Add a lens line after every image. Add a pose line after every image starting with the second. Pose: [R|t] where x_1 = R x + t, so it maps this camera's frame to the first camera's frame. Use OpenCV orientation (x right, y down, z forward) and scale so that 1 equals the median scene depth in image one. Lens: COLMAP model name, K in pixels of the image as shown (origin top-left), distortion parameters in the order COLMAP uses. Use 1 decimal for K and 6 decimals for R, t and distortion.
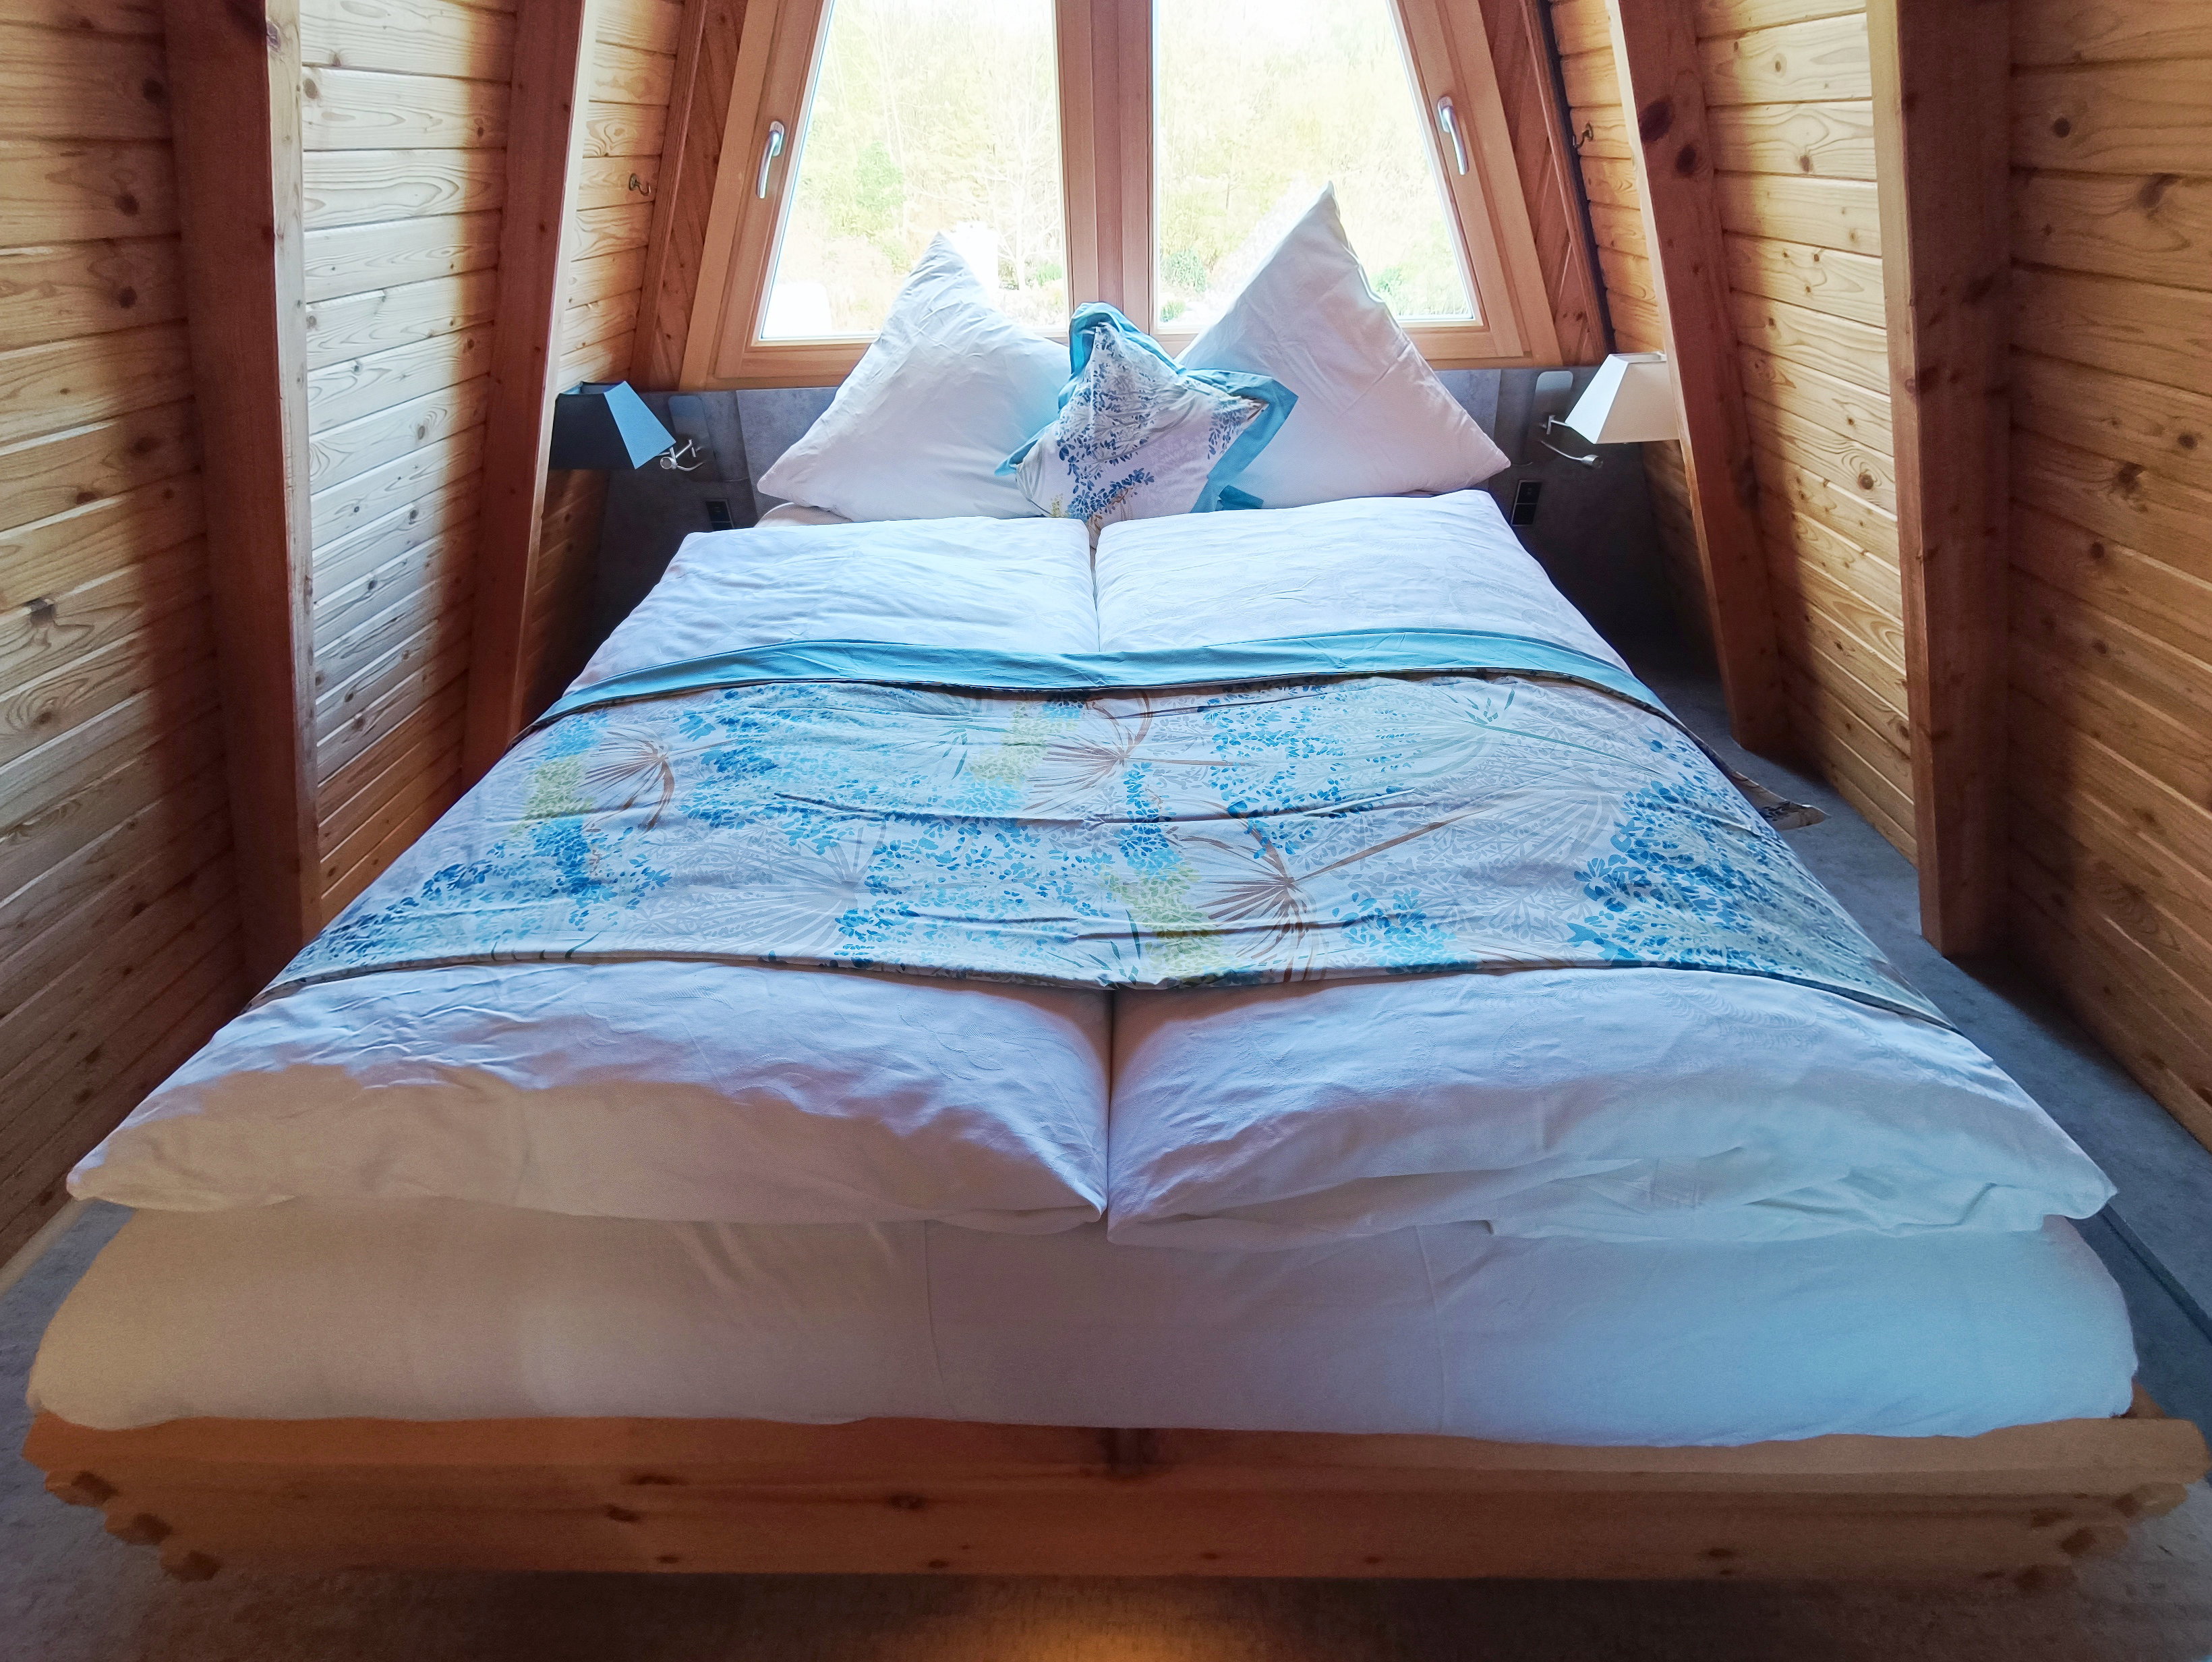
lens RADIAL K [[1022.2, 0, 1105.1], [0, 1022.2, 829.1], [0, 0, 1]] dist [-0.006927, 0.002842]
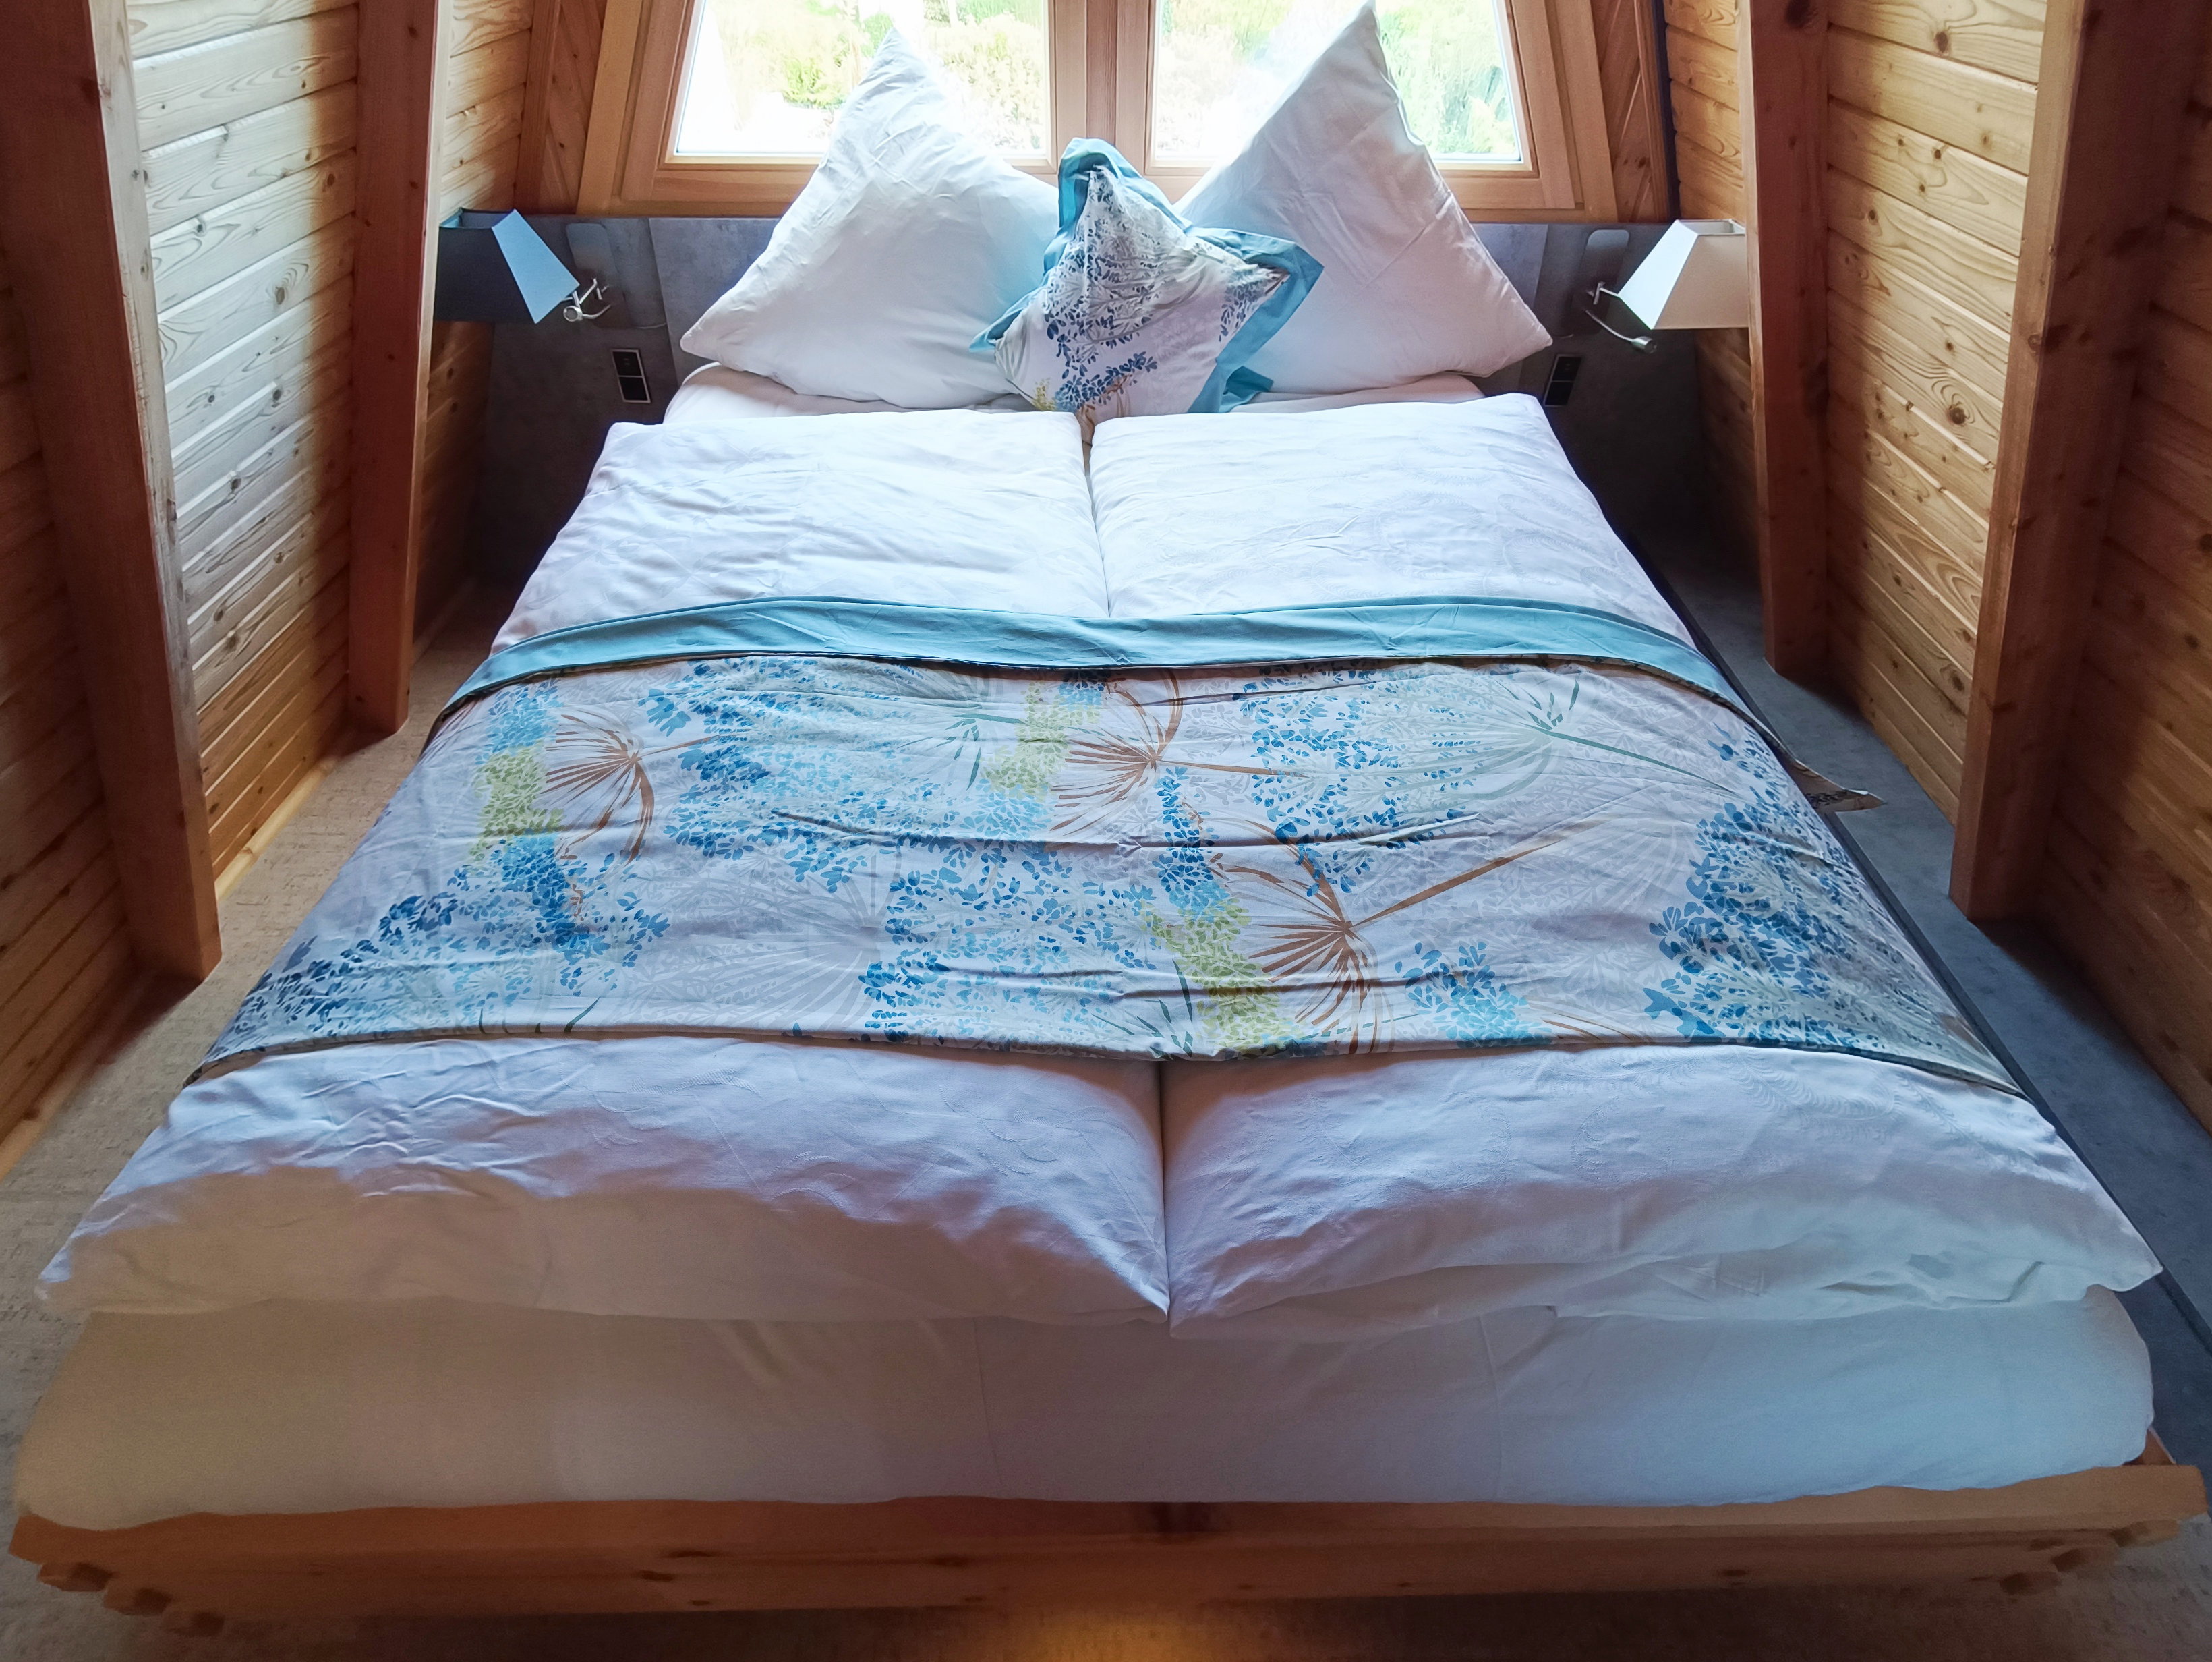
lens RADIAL K [[1117.0, 0, 1105.7], [0, 1117.0, 834.9], [0, 0, 1]] dist [-0.007111, 0.003171]
pose [[0.998506, 0.003780, 0.054503, -0.077989], [-0.011665, 0.989351, 0.145083, -0.145598], [-0.053374, -0.145502, 0.987917, 0.017119]]
